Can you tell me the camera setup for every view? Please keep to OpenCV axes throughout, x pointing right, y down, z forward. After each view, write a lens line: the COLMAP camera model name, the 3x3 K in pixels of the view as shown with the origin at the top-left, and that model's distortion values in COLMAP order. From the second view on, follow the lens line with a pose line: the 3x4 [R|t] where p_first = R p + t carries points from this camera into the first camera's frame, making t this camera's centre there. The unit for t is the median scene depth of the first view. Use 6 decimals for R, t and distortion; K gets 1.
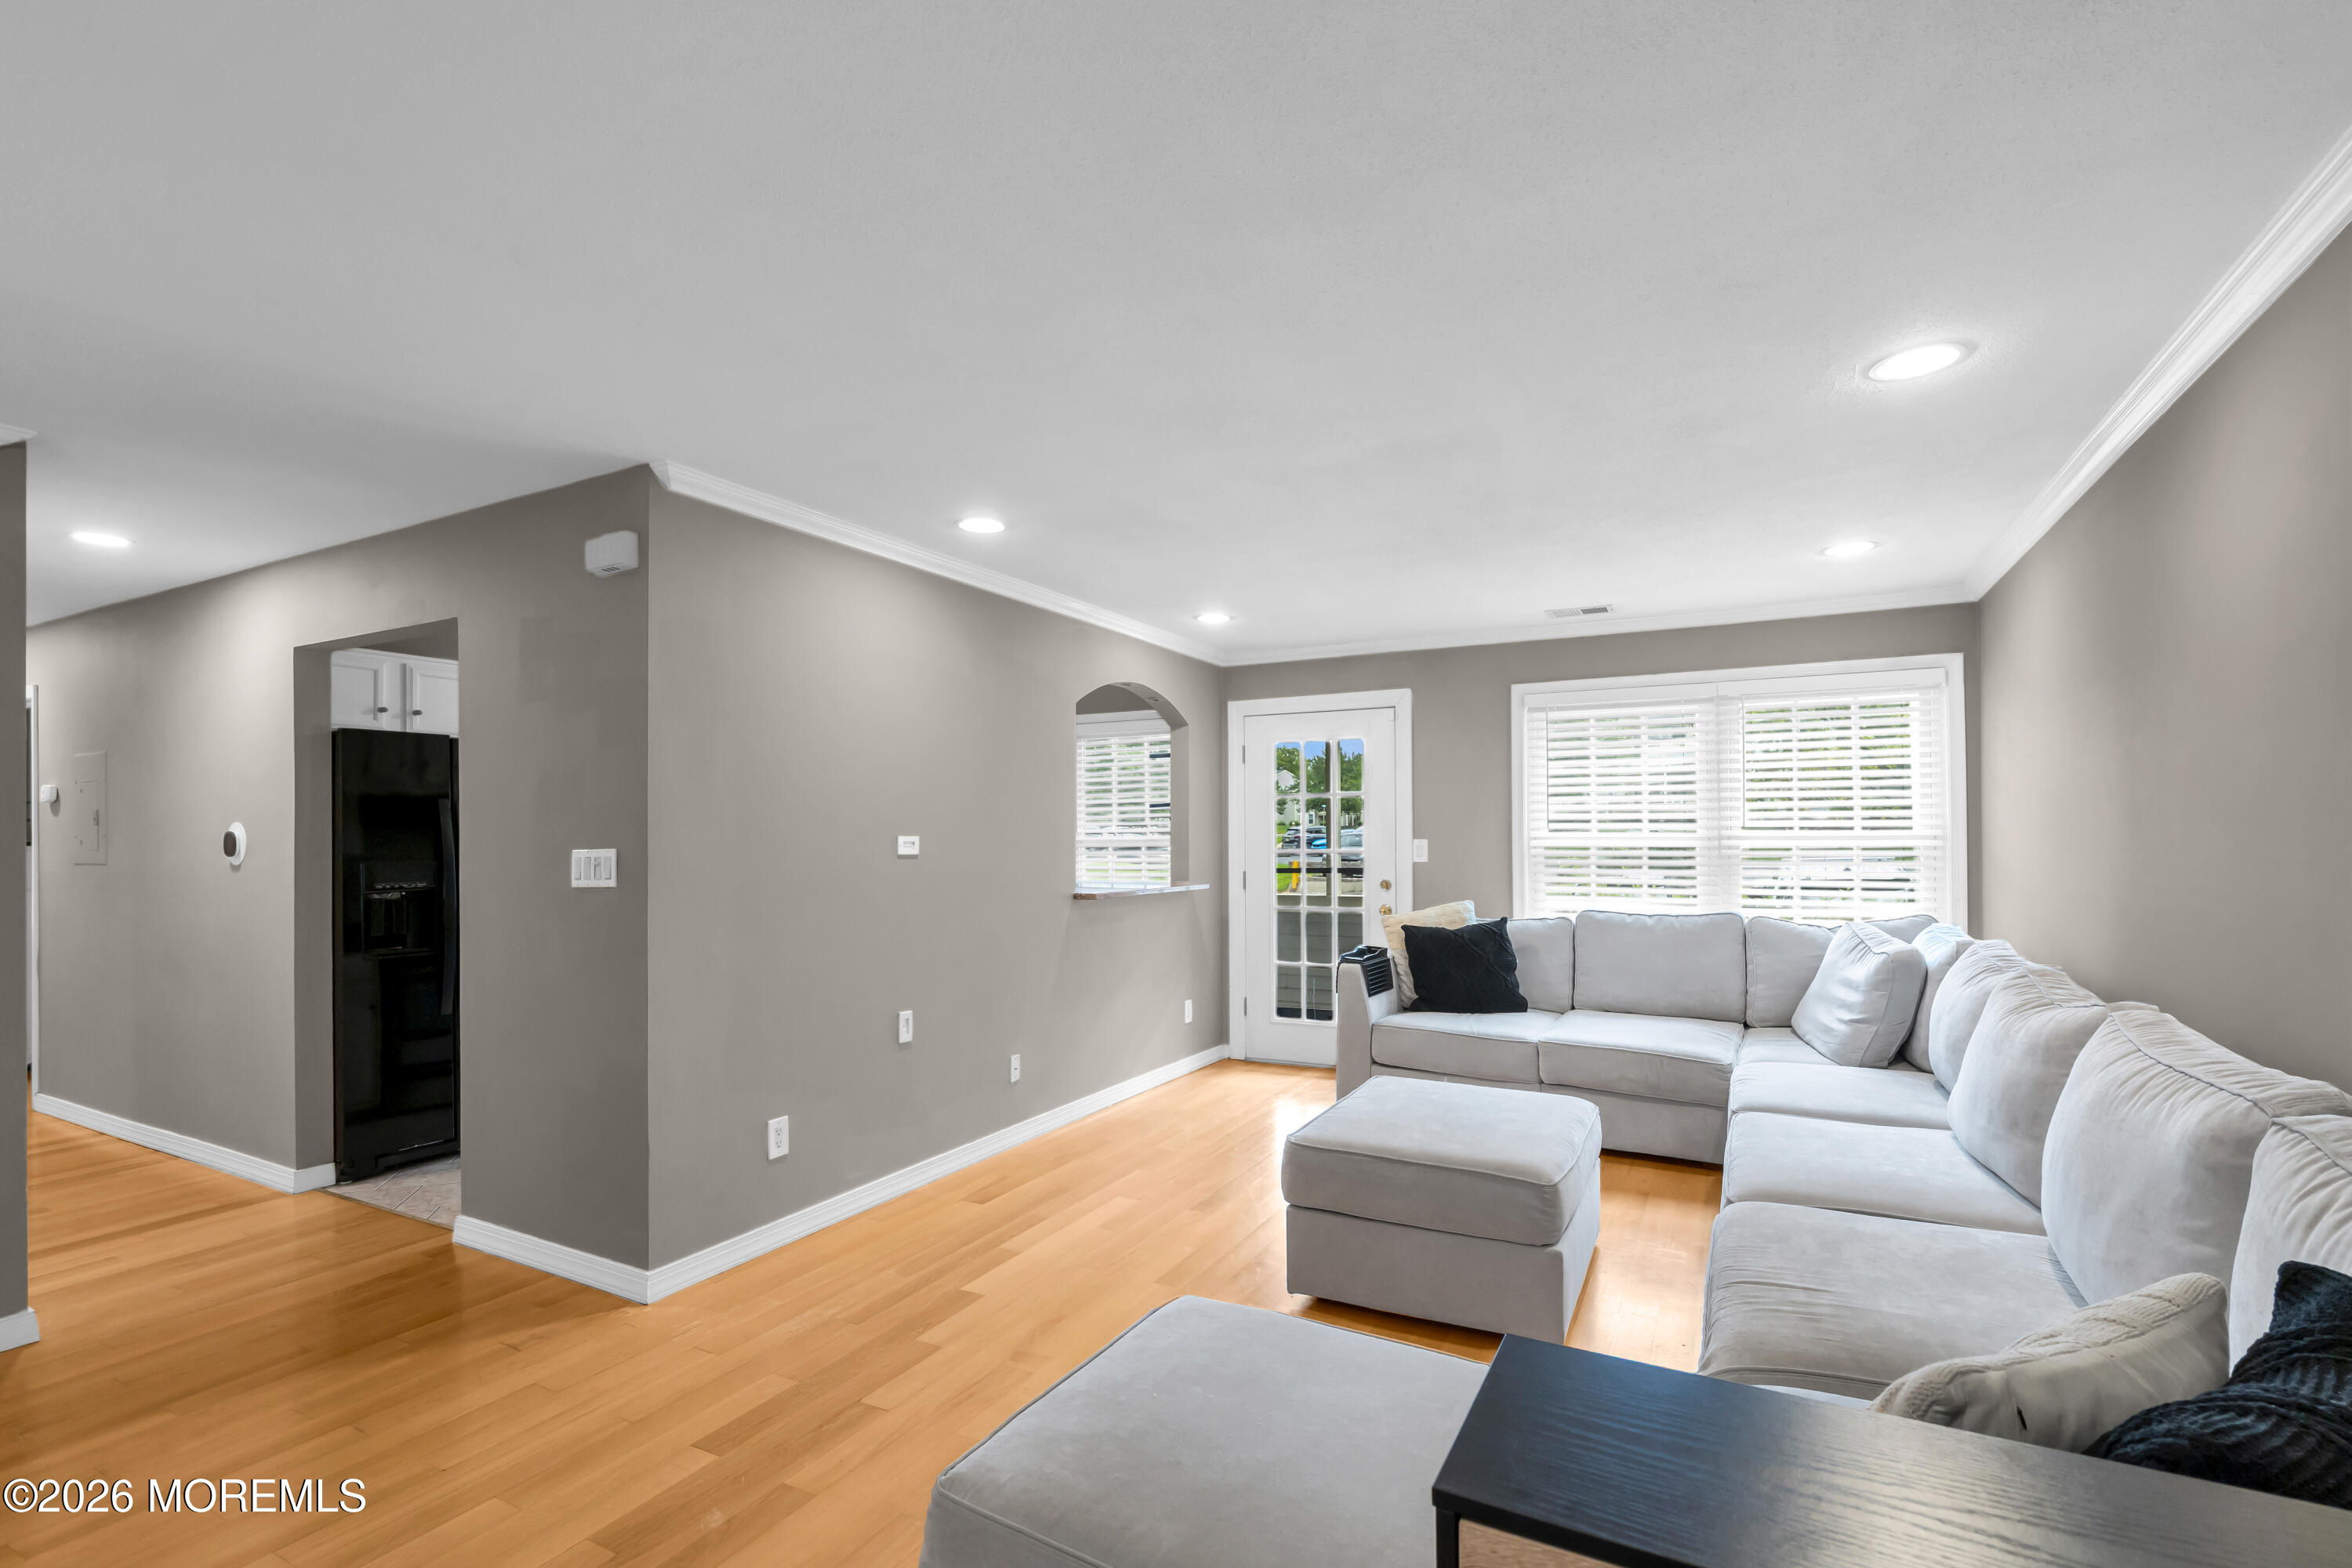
lens RADIAL K [[1082.3, 0, 1158.5], [0, 1082.3, 827.6], [0, 0, 1]] dist [-0.004053, 0.000746]
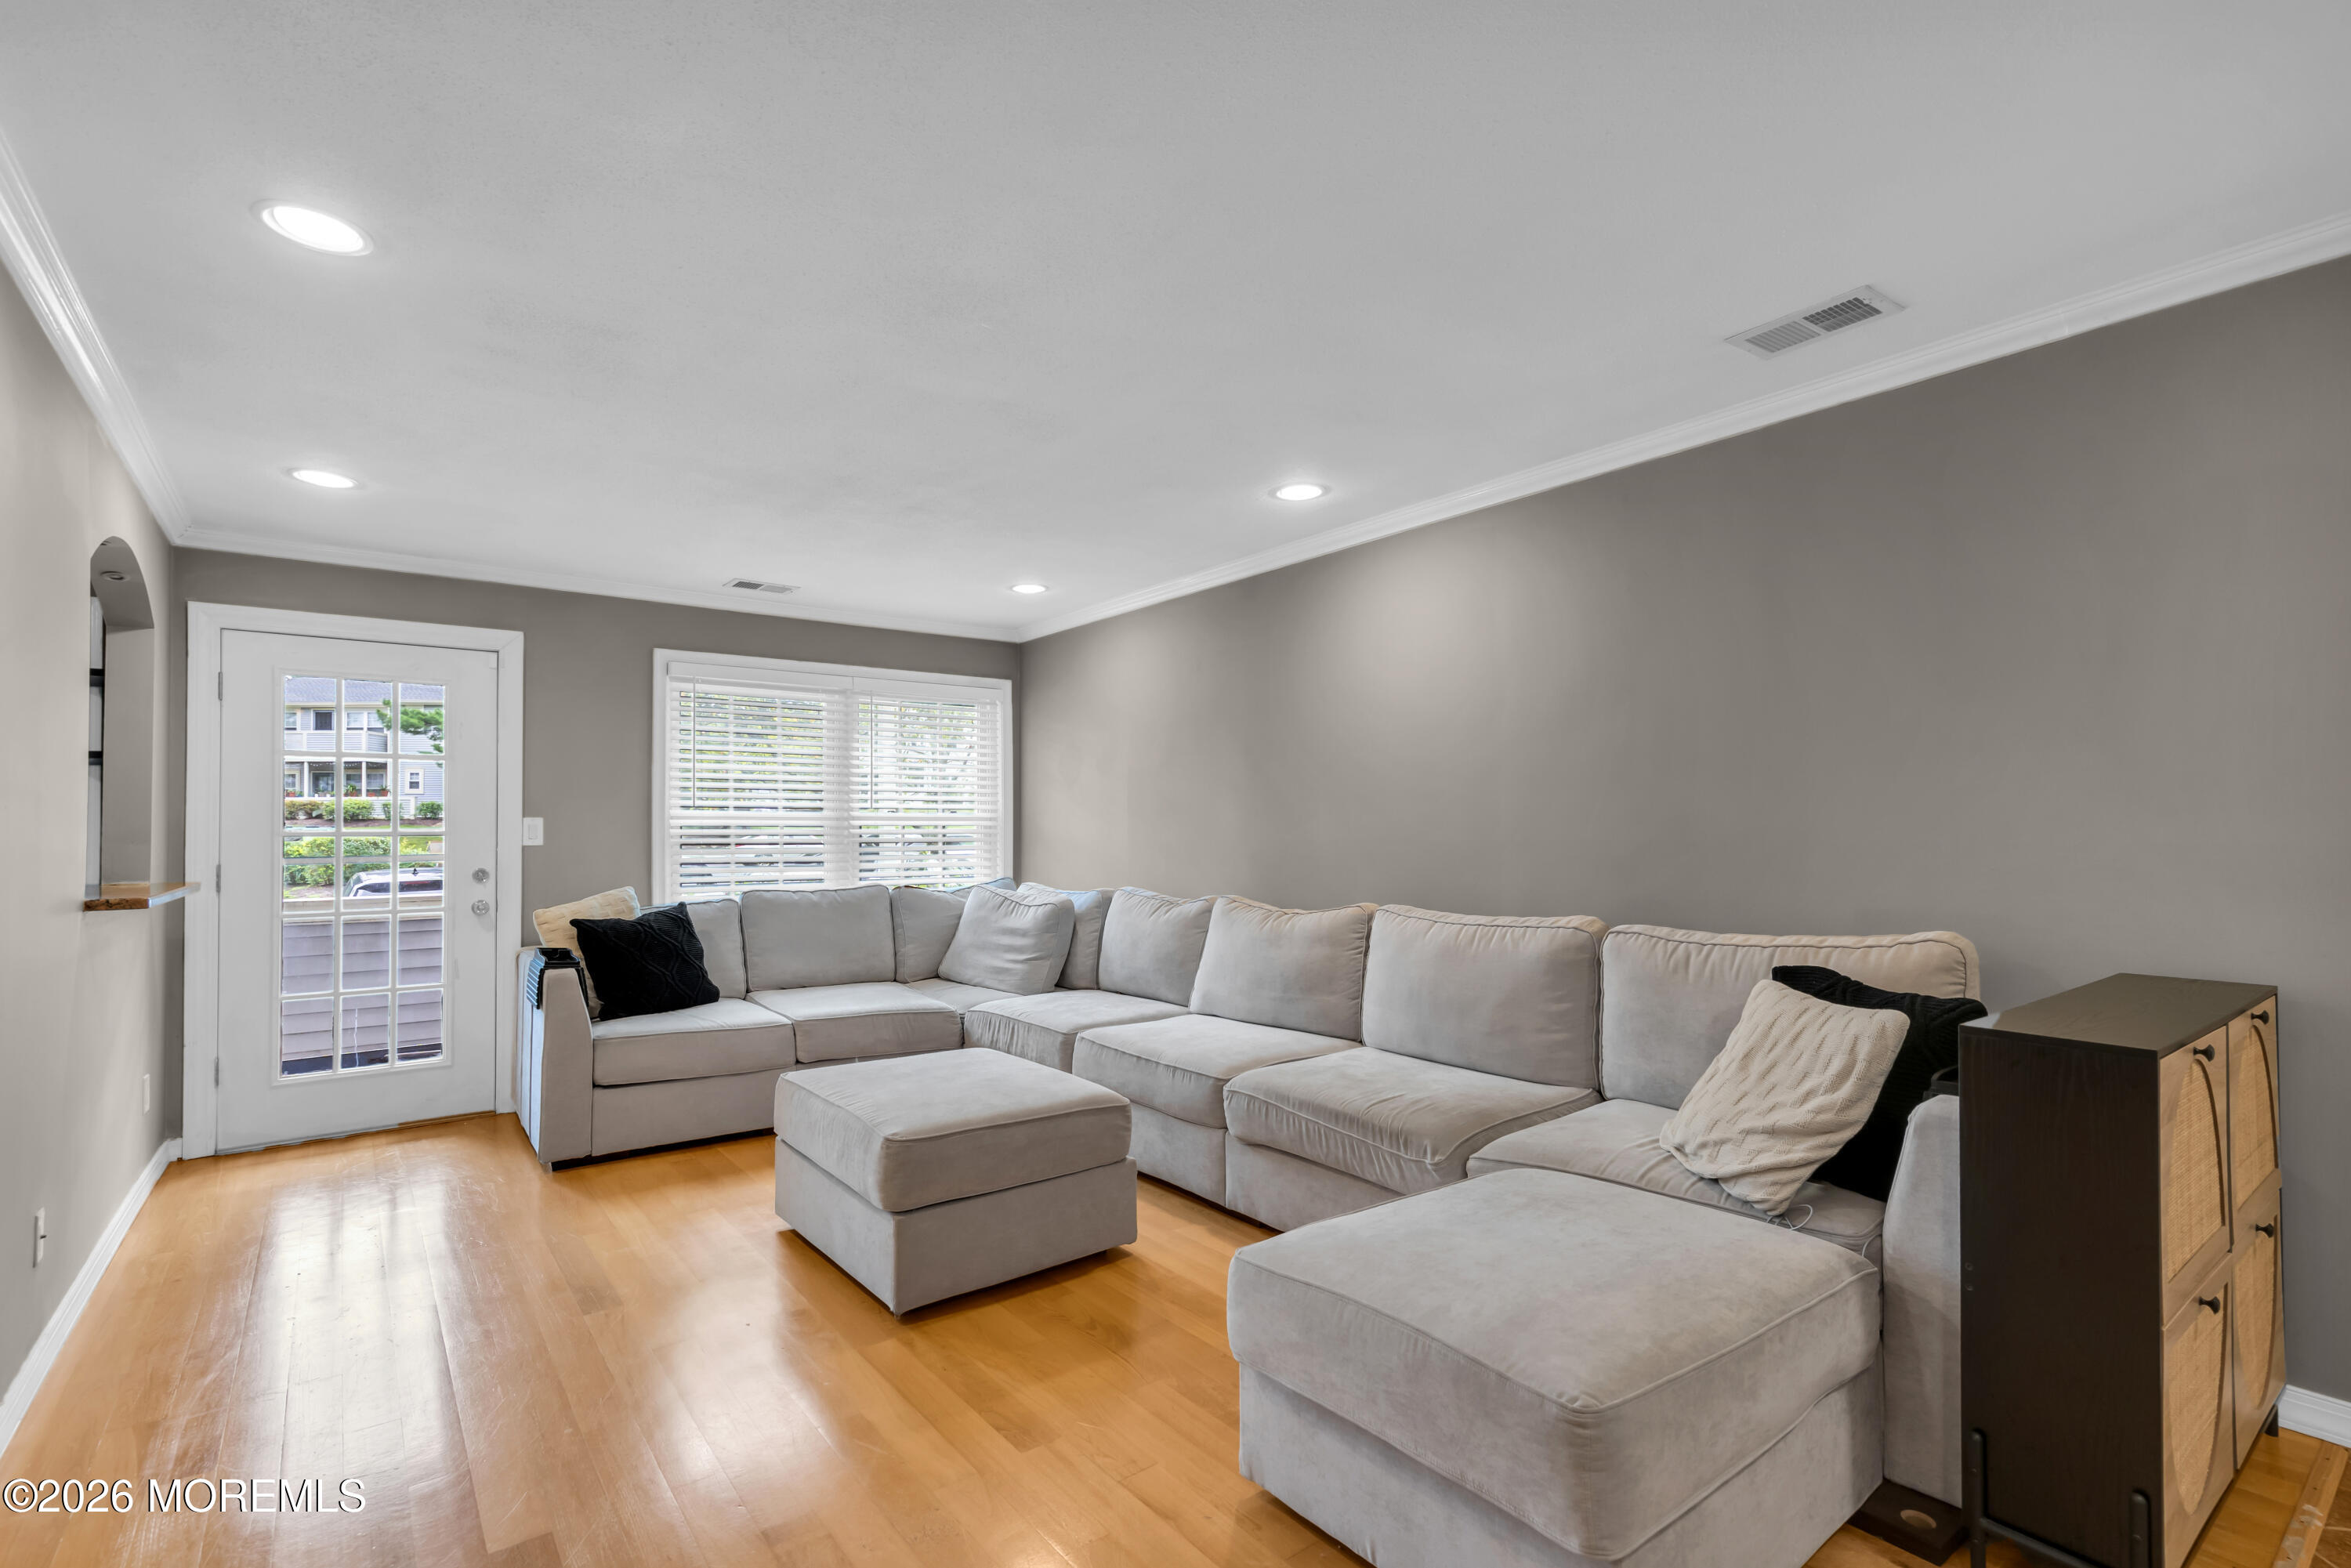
lens RADIAL K [[1081.8, 0, 1164.5], [0, 1081.8, 804.7], [0, 0, 1]] dist [-0.004053, 0.000746]
pose [[0.412165, 0.025304, 0.910758, -0.363216], [-0.003379, 0.999650, -0.026244, 0.024884], [-0.911103, 0.007739, 0.412107, 0.269551]]
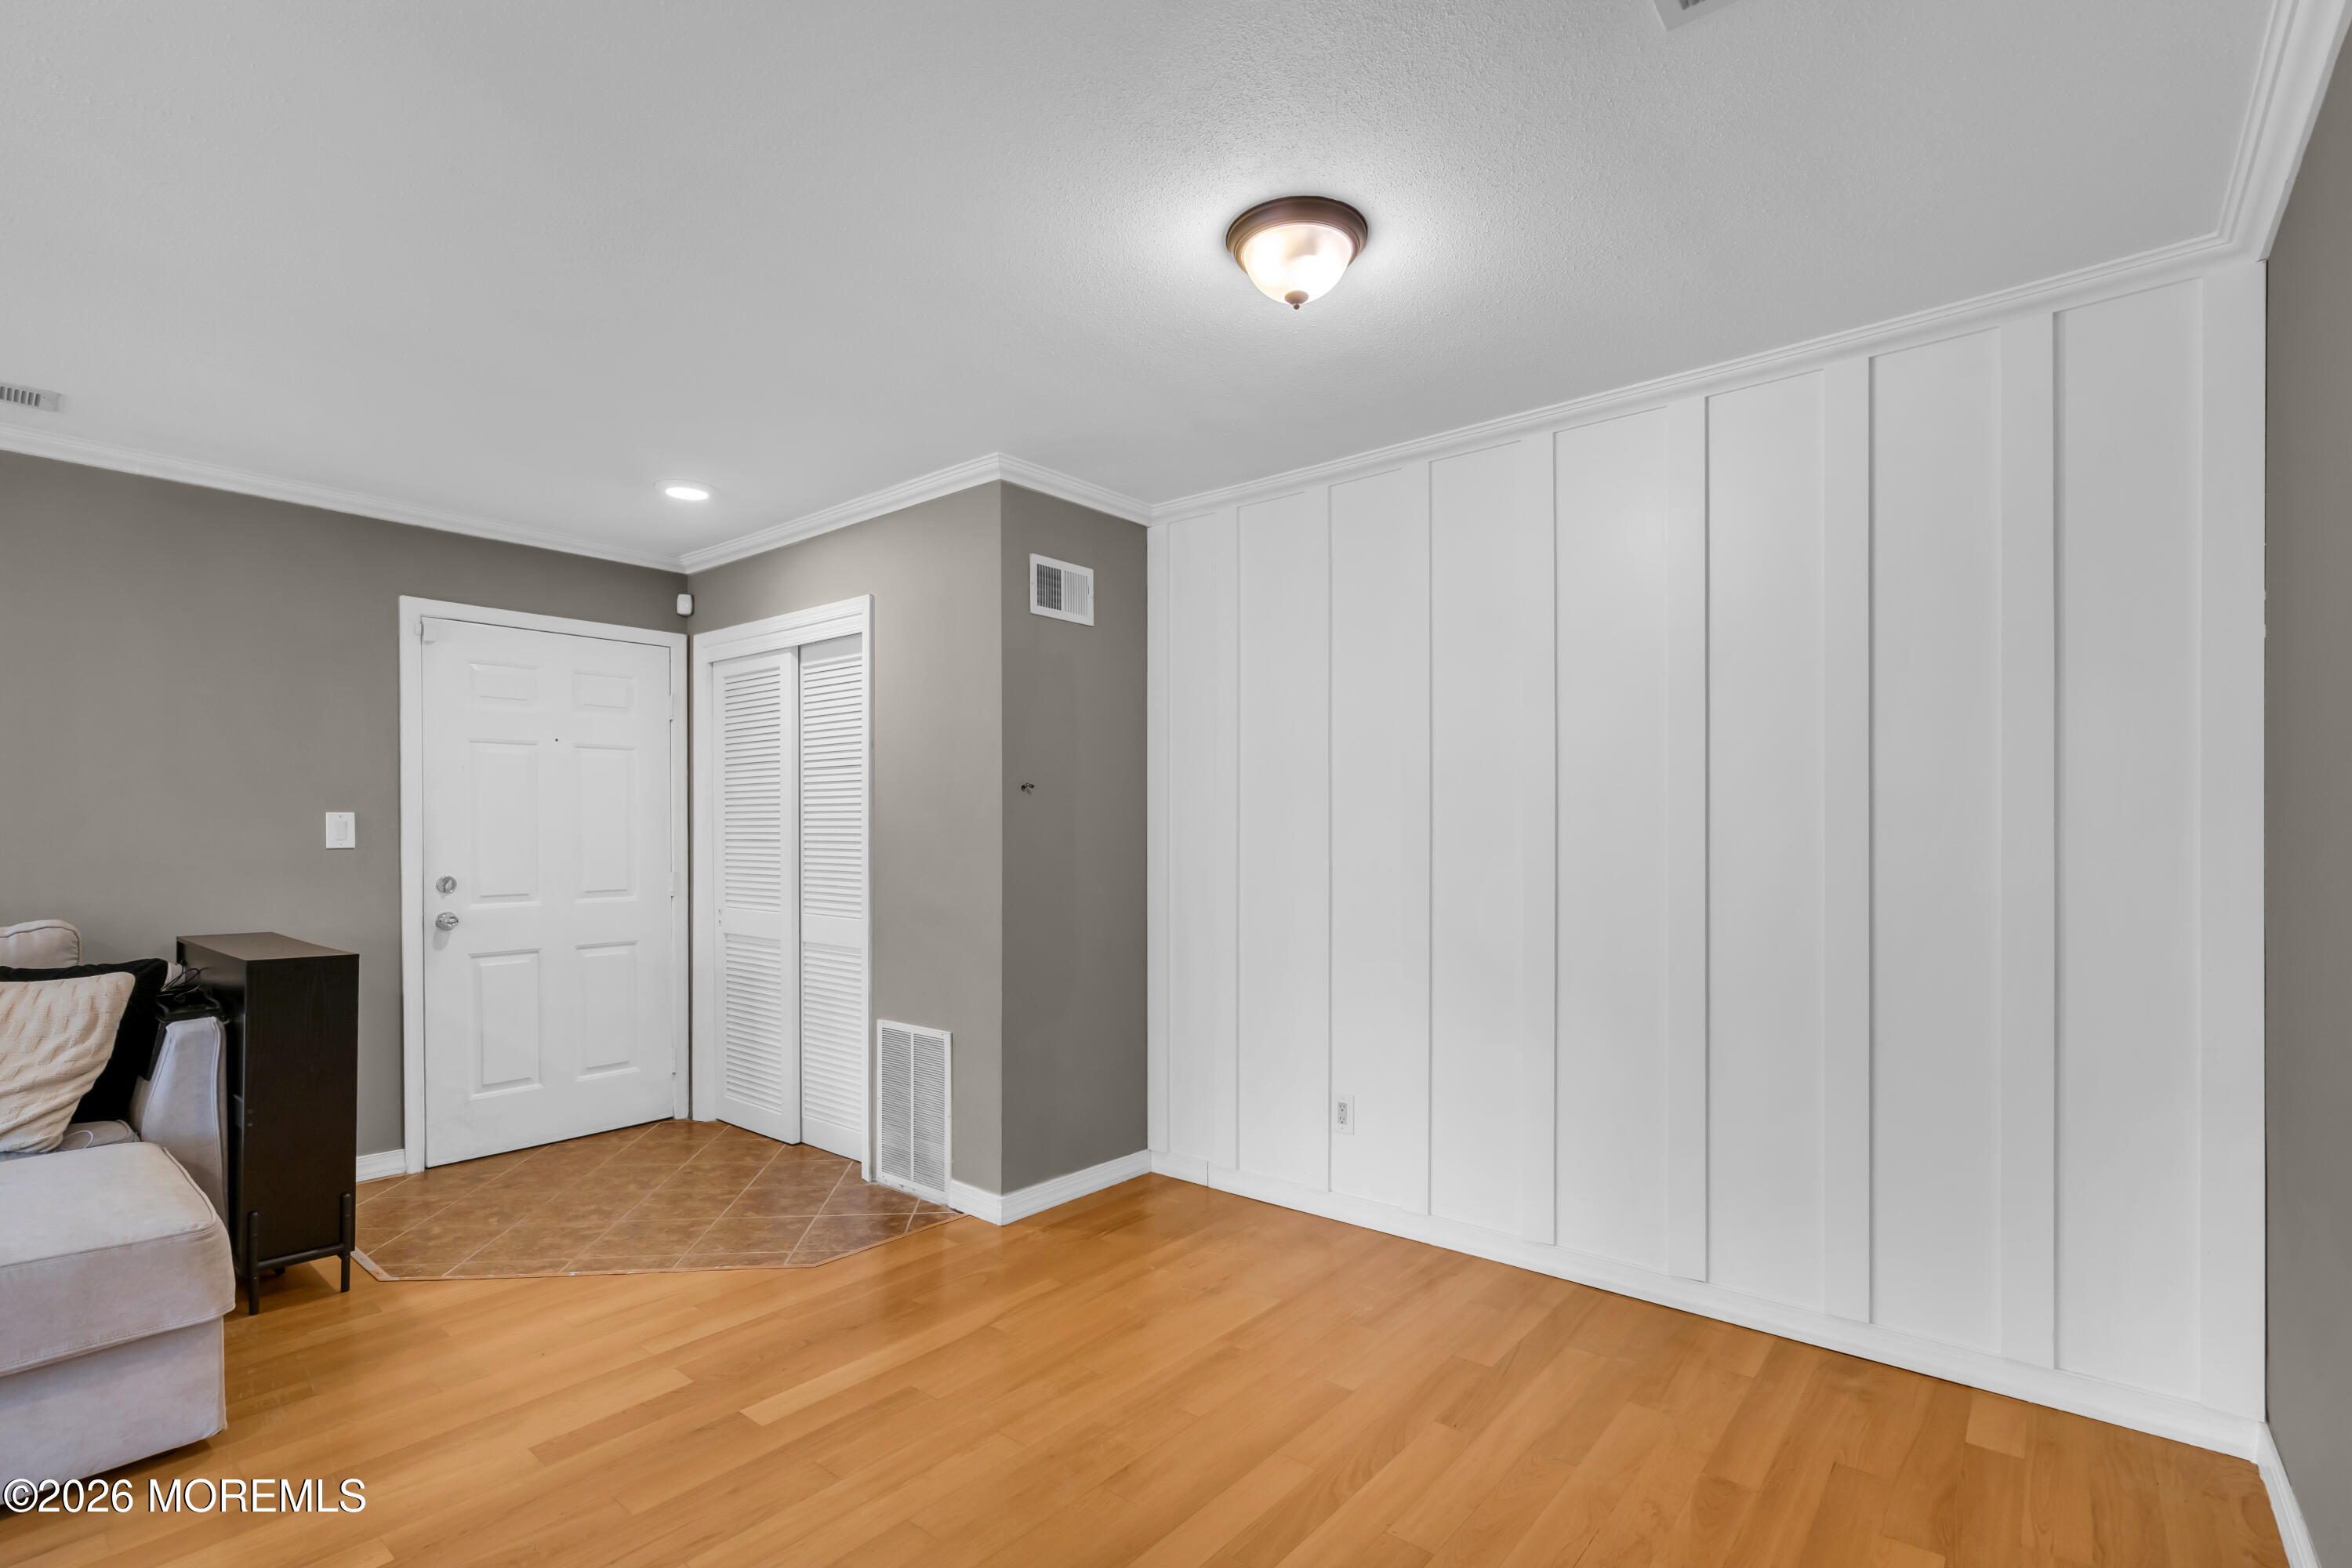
lens RADIAL K [[1082.3, 0, 1179.0], [0, 1082.3, 828.5], [0, 0, 1]] dist [-0.004053, 0.000746]
pose [[-0.980433, 0.006475, 0.196746, -0.504839], [0.004068, 0.999912, -0.012636, 0.027783], [-0.196811, -0.011589, -0.980373, 0.616566]]
